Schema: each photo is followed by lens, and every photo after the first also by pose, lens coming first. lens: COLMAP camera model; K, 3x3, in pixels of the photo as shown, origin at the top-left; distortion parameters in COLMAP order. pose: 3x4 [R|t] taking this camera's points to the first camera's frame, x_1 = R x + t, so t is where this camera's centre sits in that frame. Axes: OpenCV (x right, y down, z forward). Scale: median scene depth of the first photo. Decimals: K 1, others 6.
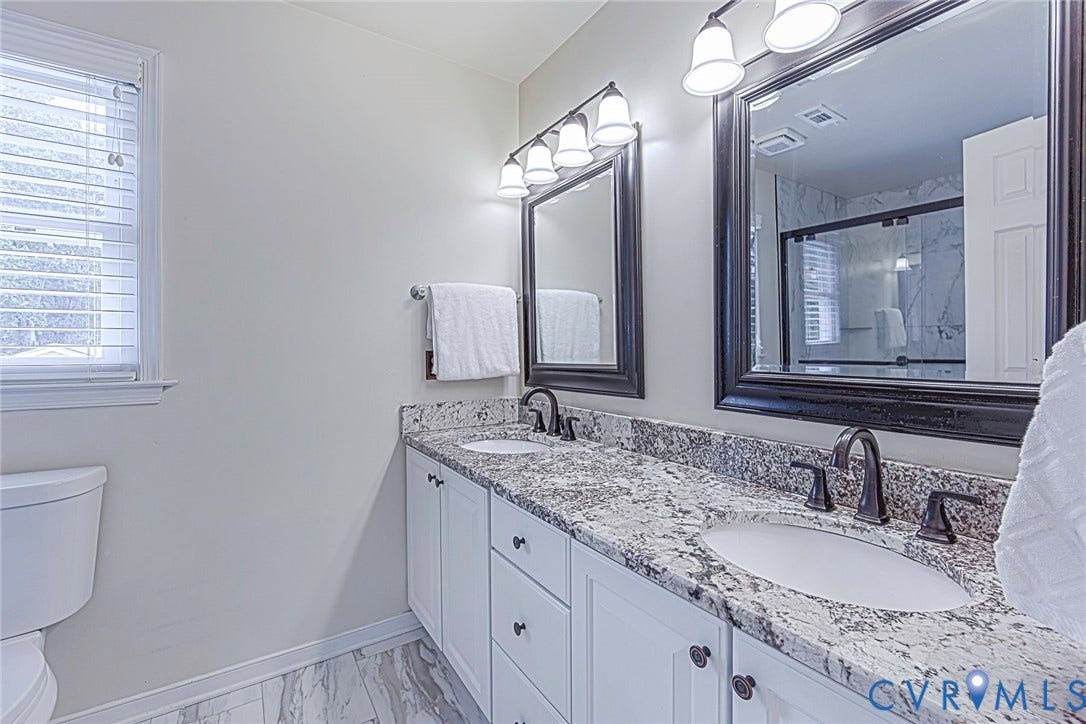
lens RADIAL K [[482.2, 0, 543.9], [0, 482.2, 354.8], [0, 0, 1]] dist [-0.000055, 0.000015]
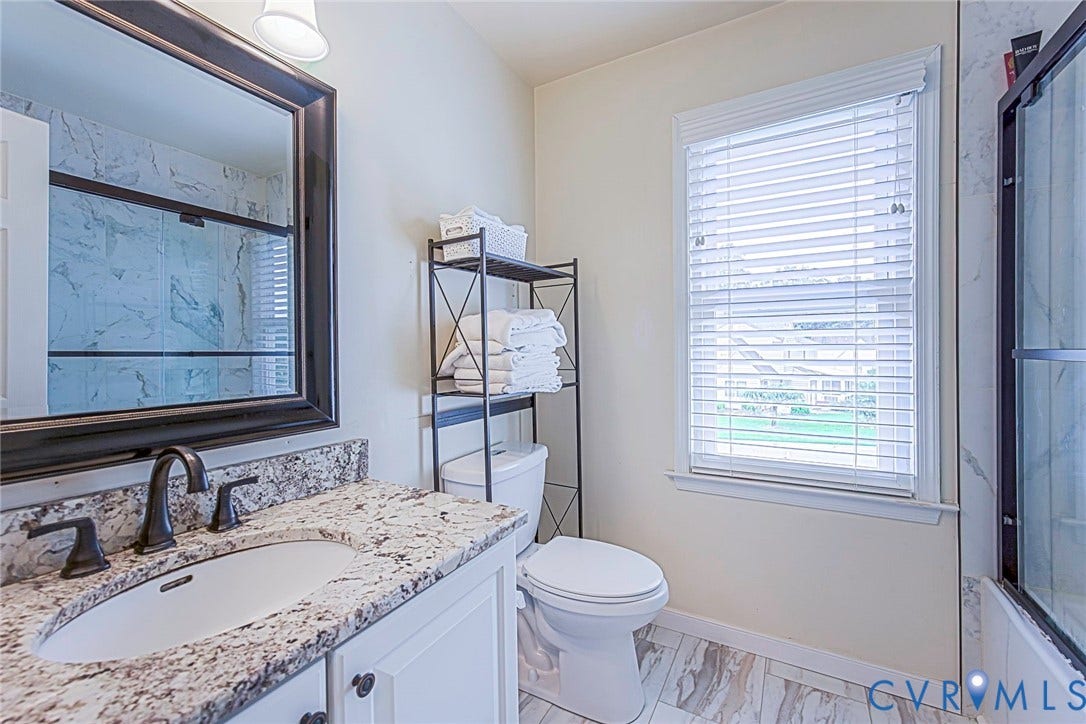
lens RADIAL K [[439.3, 0, 545.4], [0, 439.3, 354.8], [0, 0, 1]] dist [0.001619, 0.000368]
pose [[-0.461346, 0.004830, 0.887207, -0.897803], [0.027571, 0.999580, 0.008895, -0.027791], [-0.886792, 0.028564, -0.461286, 1.668379]]
